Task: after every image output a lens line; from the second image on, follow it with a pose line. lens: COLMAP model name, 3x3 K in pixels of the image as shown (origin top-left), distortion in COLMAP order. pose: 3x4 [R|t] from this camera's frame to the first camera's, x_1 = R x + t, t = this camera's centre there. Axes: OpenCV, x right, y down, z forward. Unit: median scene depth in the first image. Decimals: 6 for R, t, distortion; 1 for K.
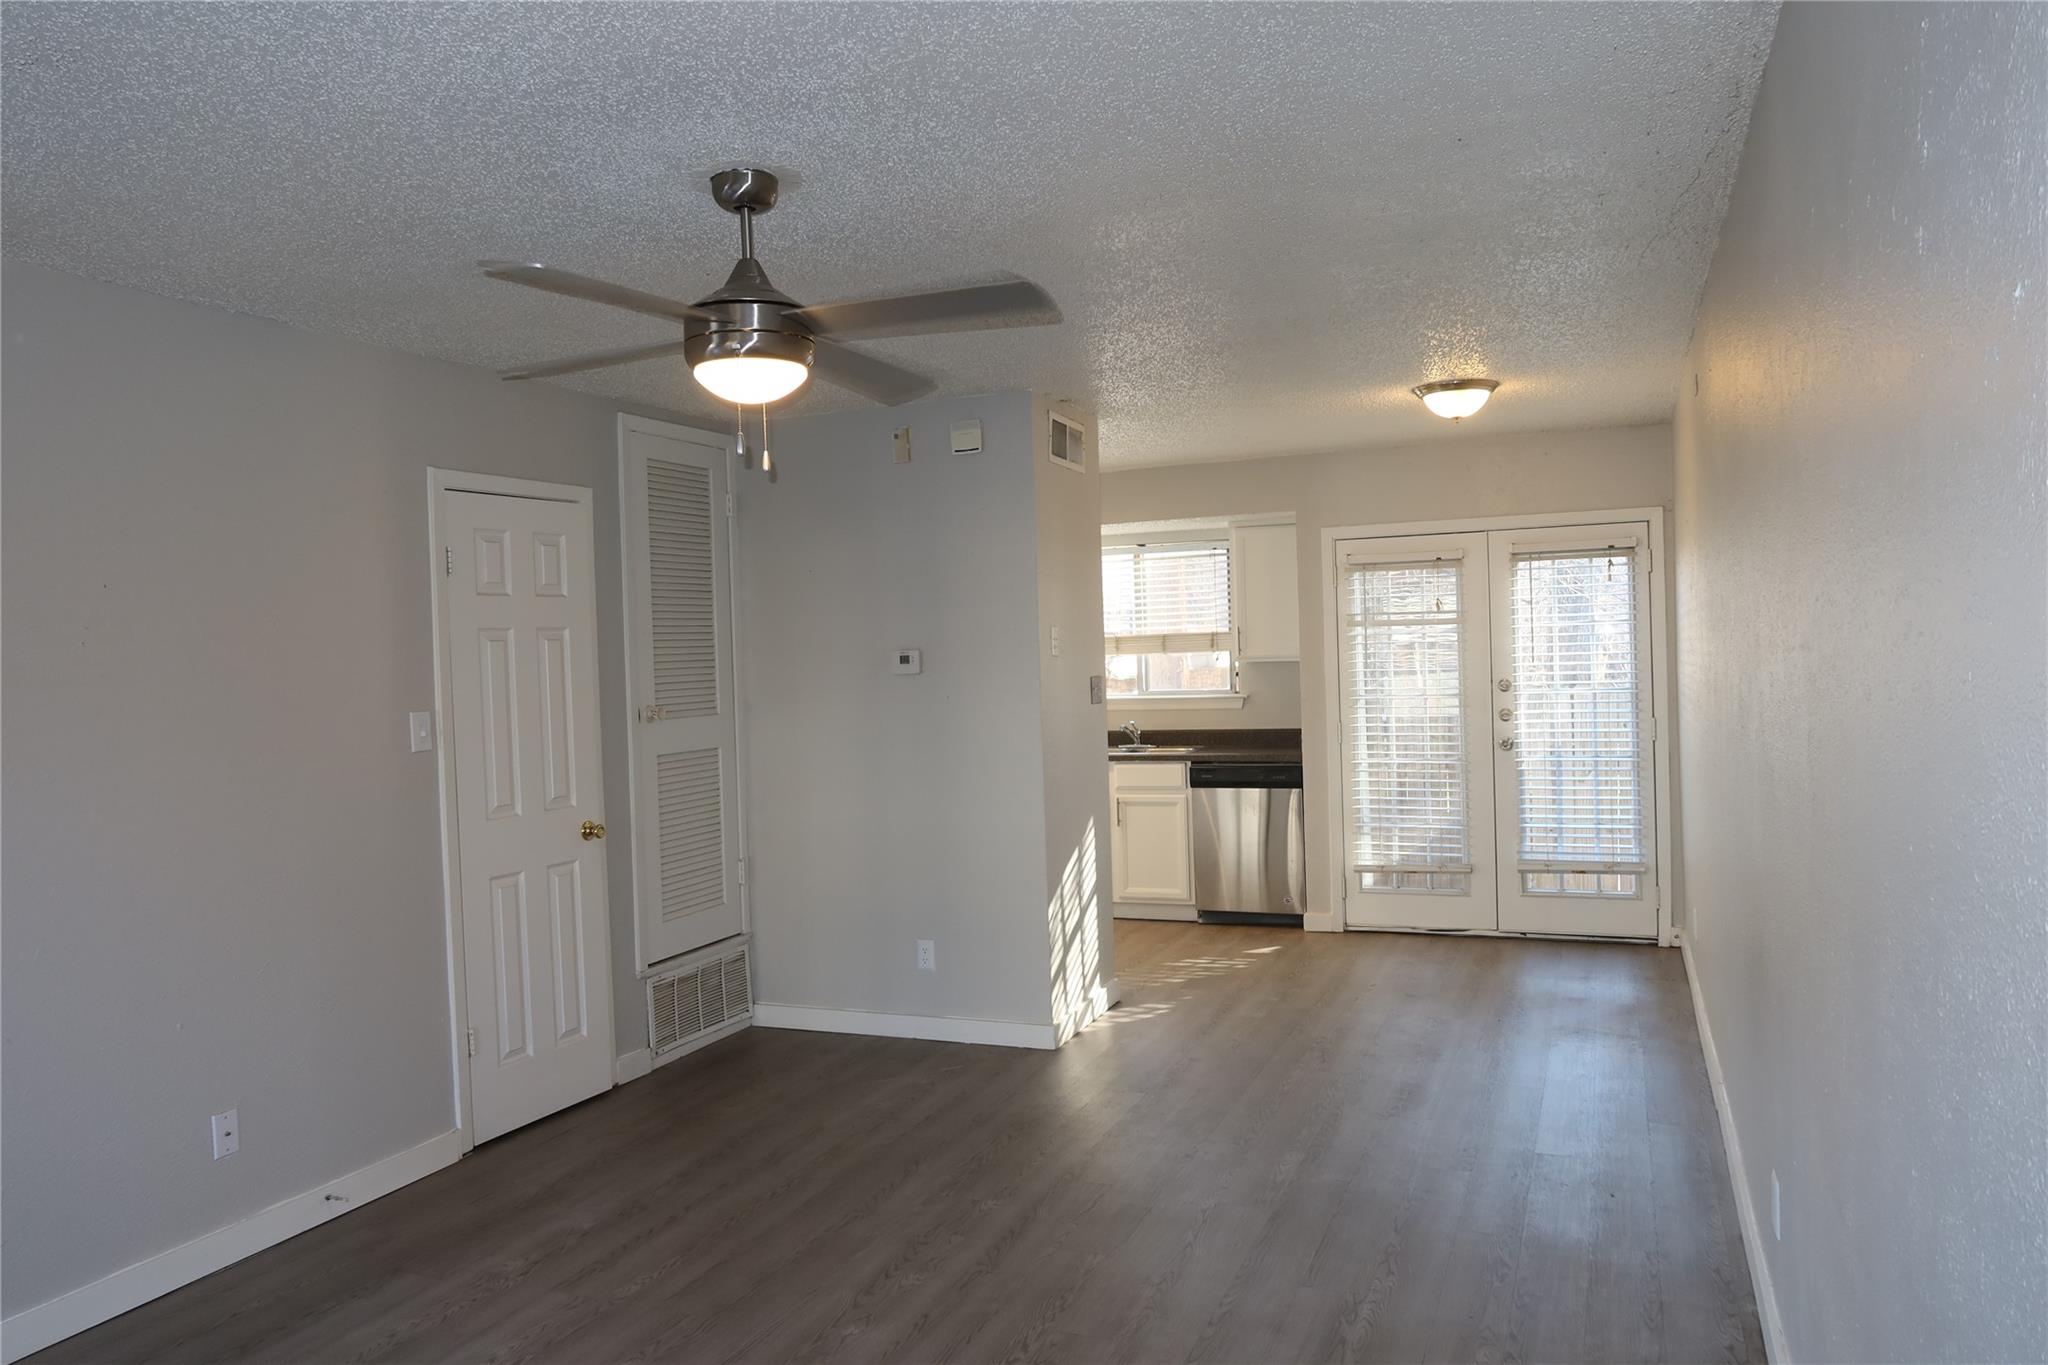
lens RADIAL K [[1407.7, 0, 1014.2], [0, 1407.7, 679.3], [0, 0, 1]] dist [-0.029692, 0.009099]
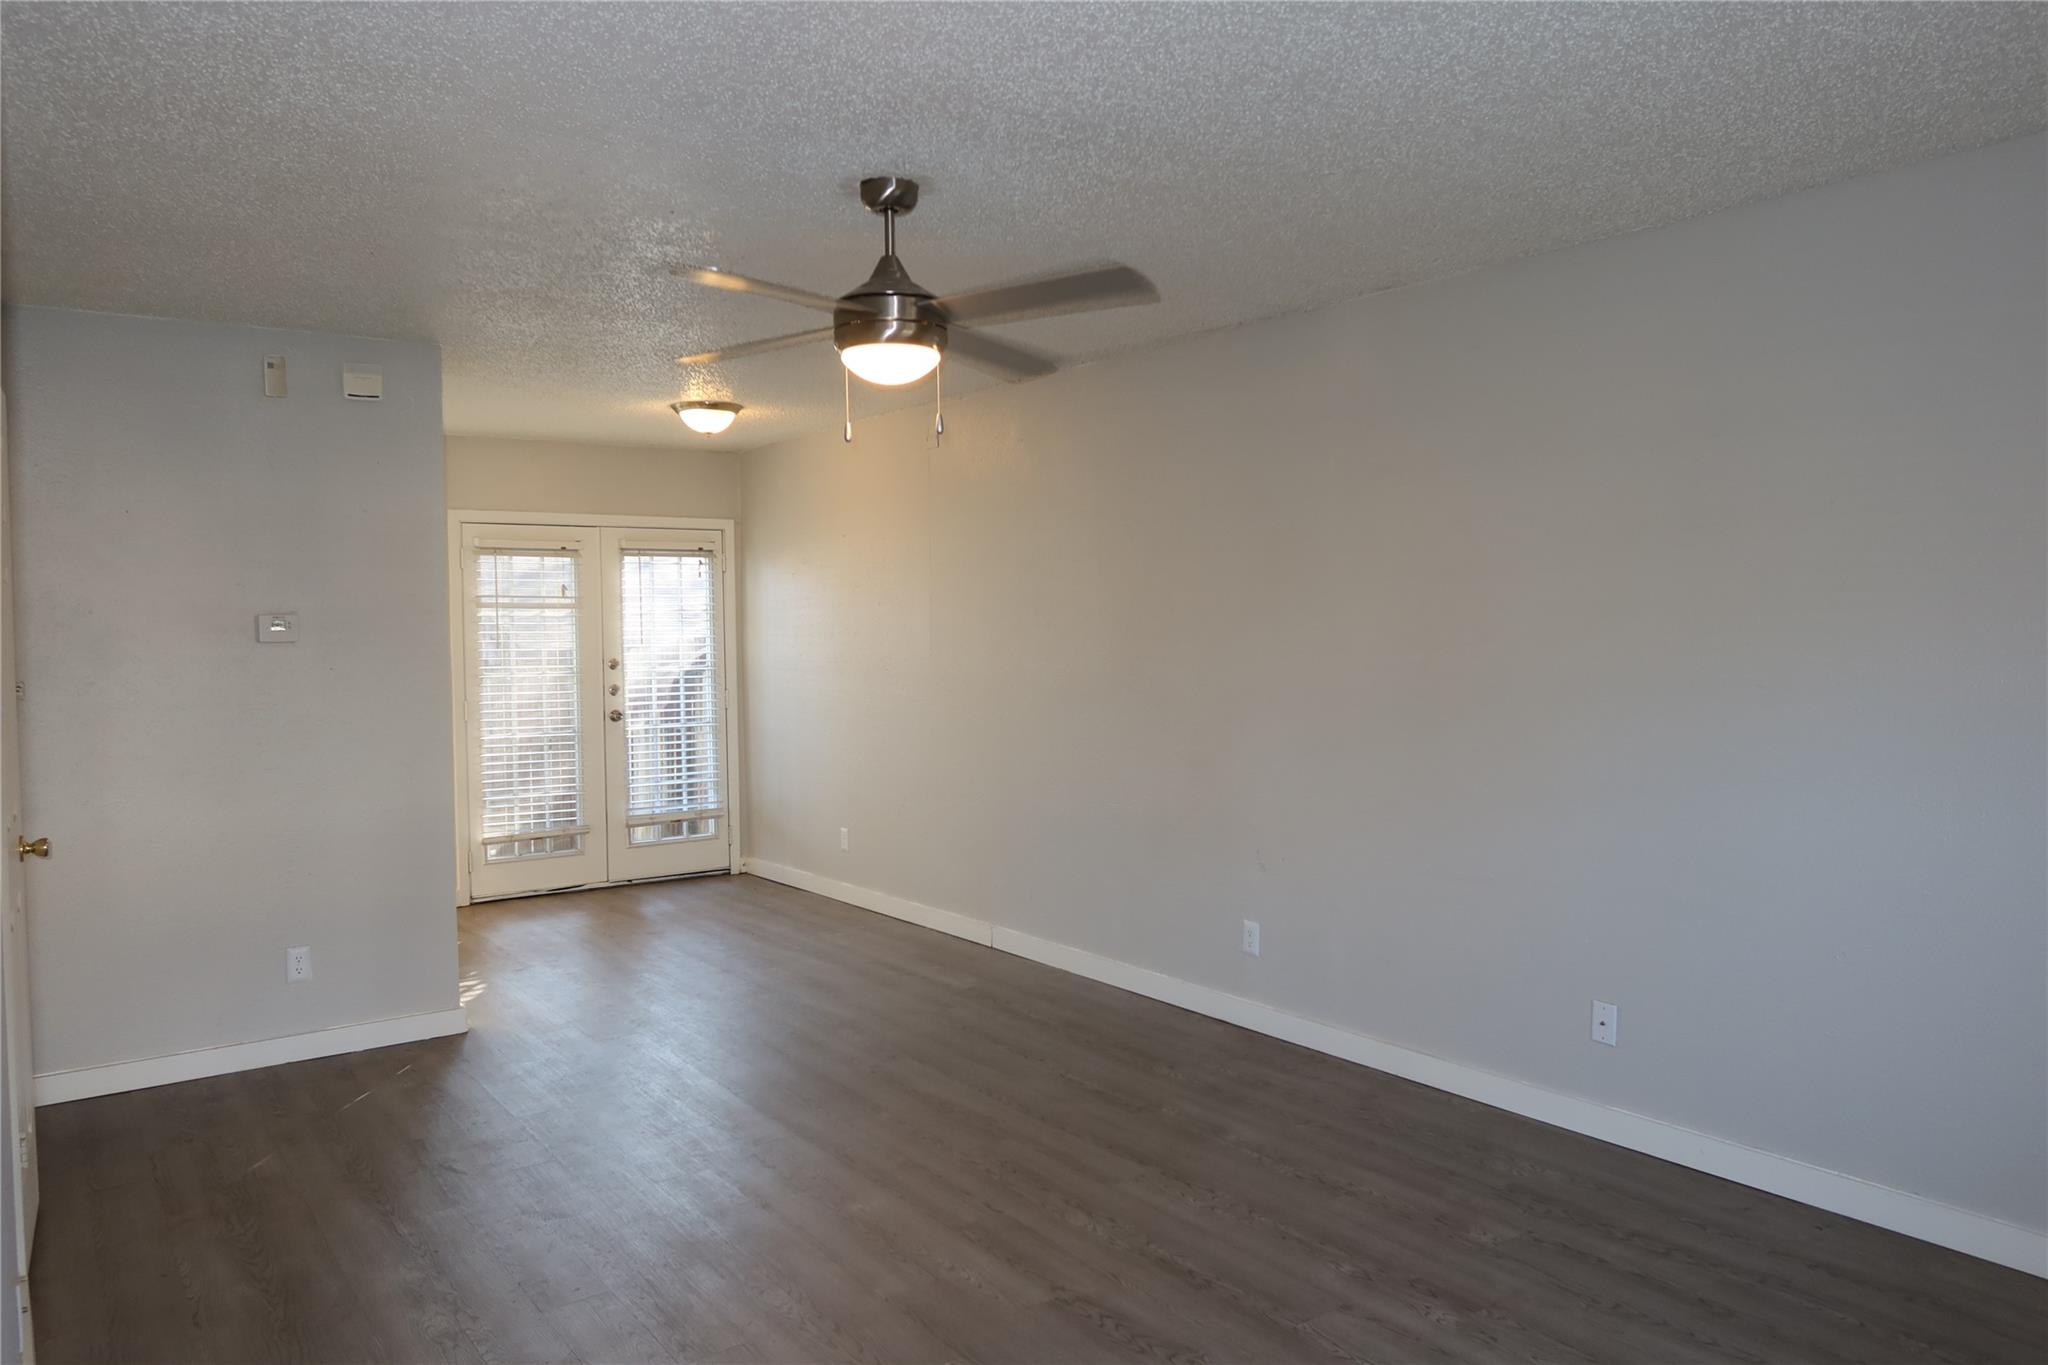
lens RADIAL K [[1407.7, 0, 1014.2], [0, 1407.7, 679.3], [0, 0, 1]] dist [-0.029692, 0.009099]
pose [[0.523065, -0.007320, 0.852262, -0.450602], [0.010206, 0.999945, 0.002325, 0.017275], [-0.852232, 0.007482, 0.523111, 0.130572]]
